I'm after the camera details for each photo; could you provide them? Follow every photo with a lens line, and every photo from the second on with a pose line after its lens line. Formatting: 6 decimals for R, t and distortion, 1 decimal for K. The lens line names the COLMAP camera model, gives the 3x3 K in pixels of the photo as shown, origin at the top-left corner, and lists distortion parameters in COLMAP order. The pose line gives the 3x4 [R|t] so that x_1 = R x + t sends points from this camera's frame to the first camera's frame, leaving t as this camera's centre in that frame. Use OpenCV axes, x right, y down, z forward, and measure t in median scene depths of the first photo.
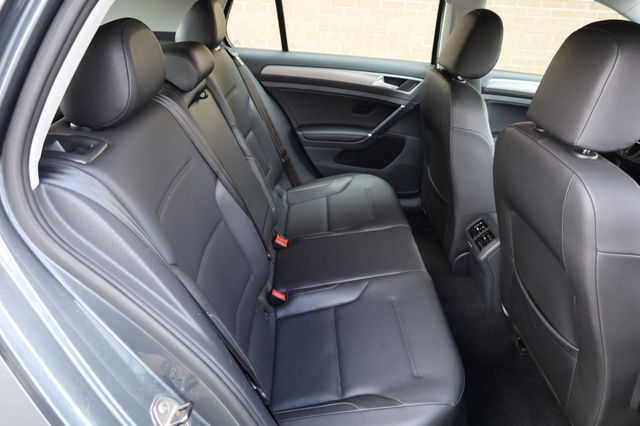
lens RADIAL K [[433.3, 0, 318.9], [0, 433.3, 208.7], [0, 0, 1]] dist [-0.012946, 0.006212]
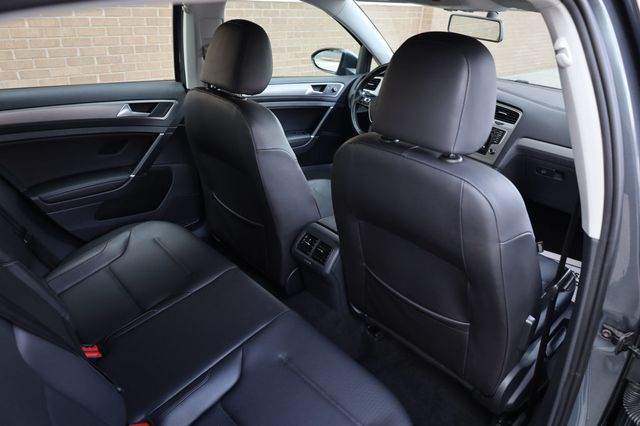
lens RADIAL K [[433.3, 0, 320.0], [0, 433.3, 215.8], [0, 0, 1]] dist [-0.012946, 0.006212]
pose [[0.751308, -0.312236, 0.581416, -0.124534], [0.303541, 0.945772, 0.115668, -0.091112], [-0.586002, 0.089581, 0.805342, 0.146357]]
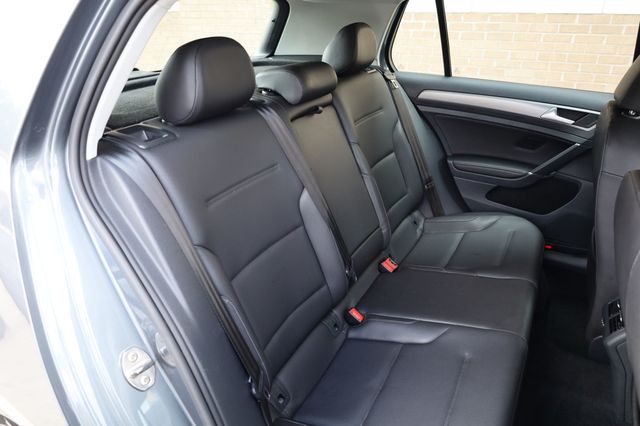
lens RADIAL K [[433.3, 0, 320.0], [0, 433.3, 208.1], [0, 0, 1]] dist [-0.012946, 0.006212]
pose [[0.868484, 0.166962, -0.466755, 0.178690], [-0.196369, 0.980420, -0.014678, -0.005655], [0.455165, 0.104404, 0.884265, 0.047759]]
